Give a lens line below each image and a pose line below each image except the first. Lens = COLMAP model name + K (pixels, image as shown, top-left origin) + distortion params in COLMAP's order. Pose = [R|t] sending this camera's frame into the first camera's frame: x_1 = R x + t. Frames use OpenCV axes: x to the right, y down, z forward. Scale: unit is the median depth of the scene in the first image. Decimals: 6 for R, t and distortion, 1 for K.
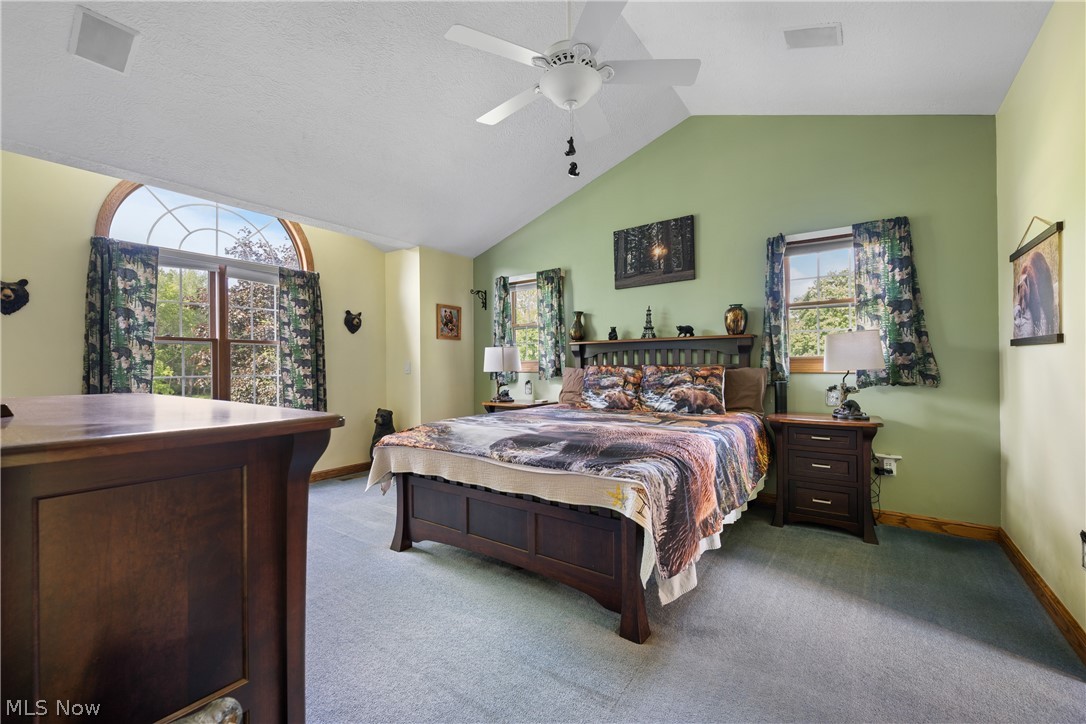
lens RADIAL K [[449.5, 0, 543.0], [0, 449.5, 362.0], [0, 0, 1]] dist [-0.000118, -0.000219]
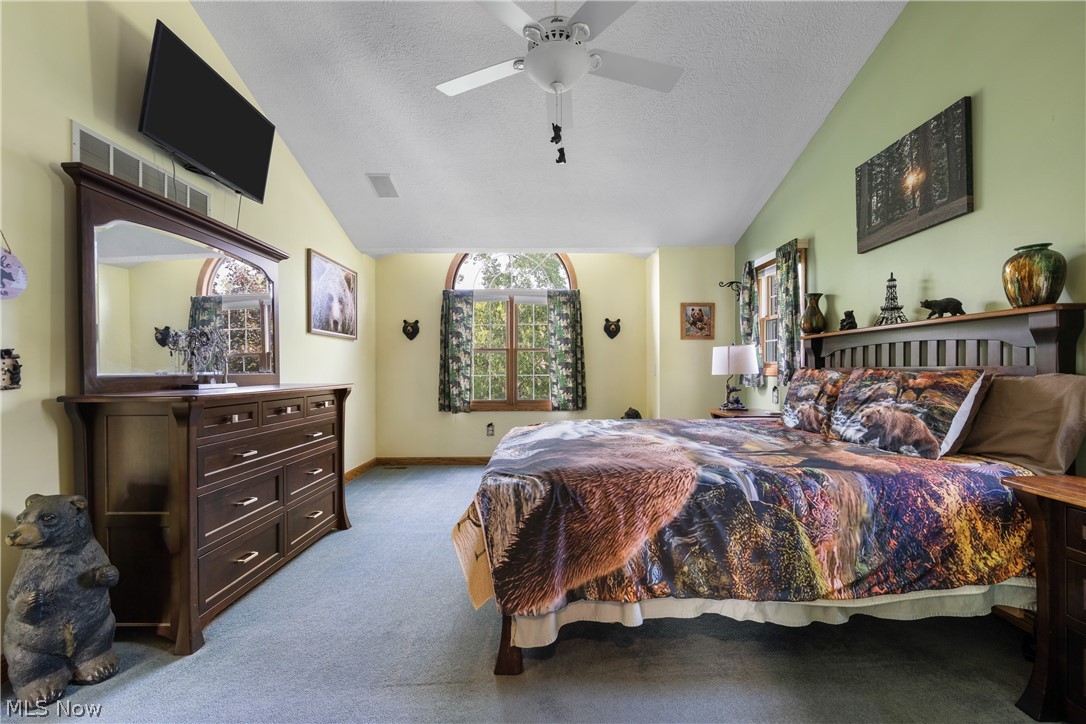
lens RADIAL K [[451.5, 0, 544.8], [0, 451.5, 366.4], [0, 0, 1]] dist [-0.000451, -0.000275]
pose [[0.593941, -0.000374, -0.804508, 0.457255], [0.006998, 0.999964, 0.004701, -0.001239], [0.804478, -0.008422, 0.593923, 0.242766]]
